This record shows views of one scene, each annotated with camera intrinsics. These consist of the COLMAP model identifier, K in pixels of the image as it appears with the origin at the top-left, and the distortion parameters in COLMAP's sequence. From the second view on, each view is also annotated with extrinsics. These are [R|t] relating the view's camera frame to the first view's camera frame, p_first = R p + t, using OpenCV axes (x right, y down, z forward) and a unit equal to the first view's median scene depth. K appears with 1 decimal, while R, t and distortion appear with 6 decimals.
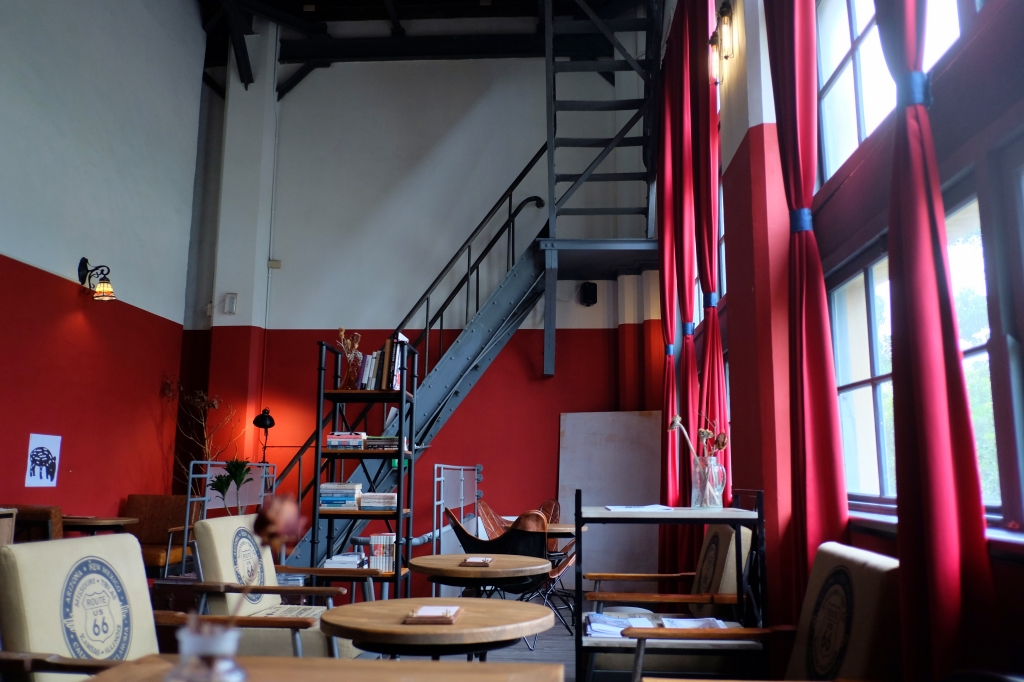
lens RADIAL K [[814.0, 0, 509.2], [0, 814.0, 343.1], [0, 0, 1]] dist [-0.026247, 0.012890]
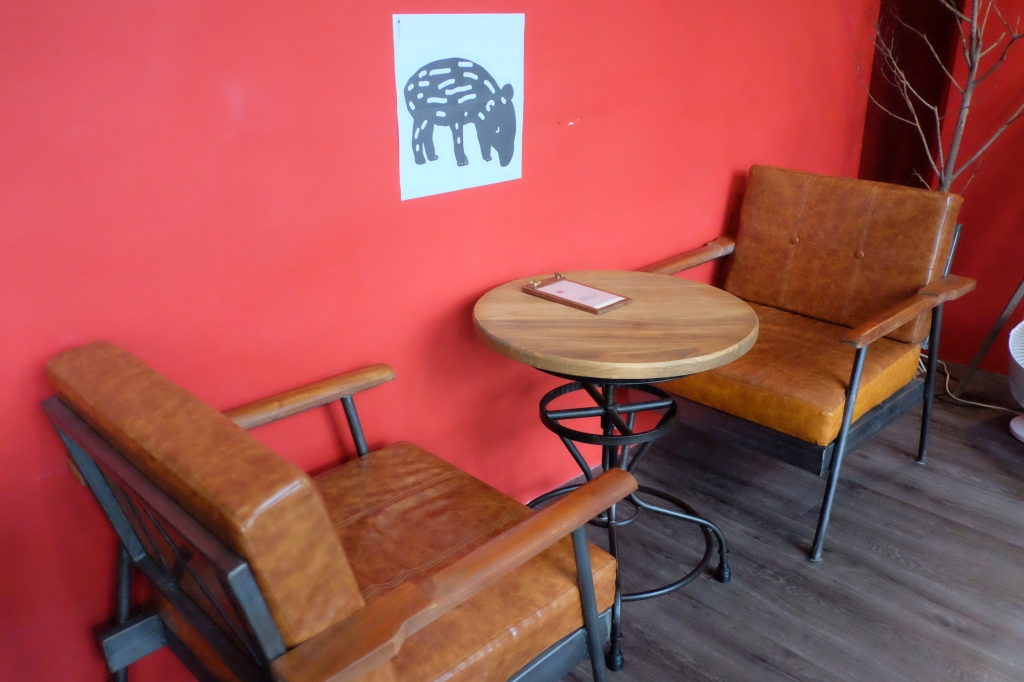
lens RADIAL K [[814.0, 0, 511.8], [0, 814.0, 341.2], [0, 0, 1]] dist [-0.026247, 0.012890]
pose [[0.734024, 0.248906, -0.631866, -0.350603], [0.118613, 0.869126, 0.480157, 0.079296], [0.668685, -0.427395, 0.608436, 0.788651]]
